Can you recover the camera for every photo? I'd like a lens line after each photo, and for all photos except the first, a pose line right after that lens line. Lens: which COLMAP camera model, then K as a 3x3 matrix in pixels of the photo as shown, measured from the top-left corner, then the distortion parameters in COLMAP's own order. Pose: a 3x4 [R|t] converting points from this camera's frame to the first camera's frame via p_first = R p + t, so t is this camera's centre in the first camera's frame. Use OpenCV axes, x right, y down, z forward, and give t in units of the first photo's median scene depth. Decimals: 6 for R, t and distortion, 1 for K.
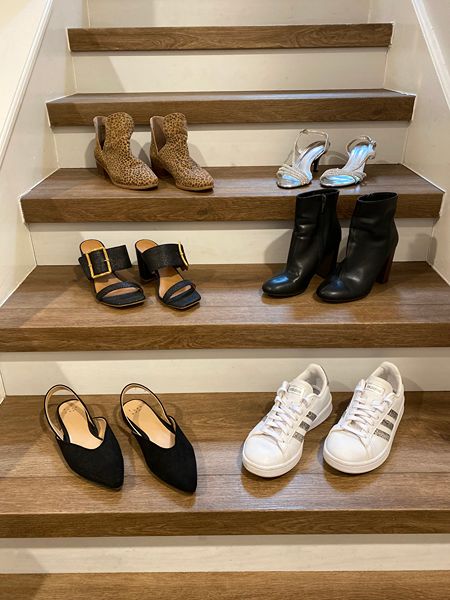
lens RADIAL K [[457.1, 0, 225.5], [0, 457.1, 298.5], [0, 0, 1]] dist [0.023360, -0.022136]
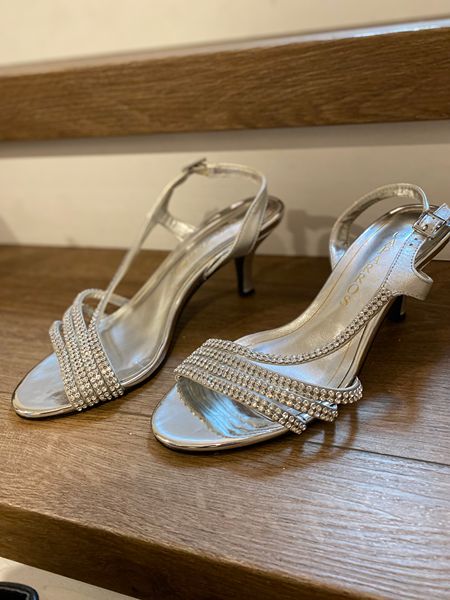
lens RADIAL K [[457.1, 0, 225.0], [0, 457.1, 297.8], [0, 0, 1]] dist [0.023360, -0.022136]
pose [[0.946726, 0.080929, -0.311704, 0.308631], [-0.063838, 0.995863, 0.064668, -0.321835], [0.315648, -0.041325, 0.947976, 0.773092]]
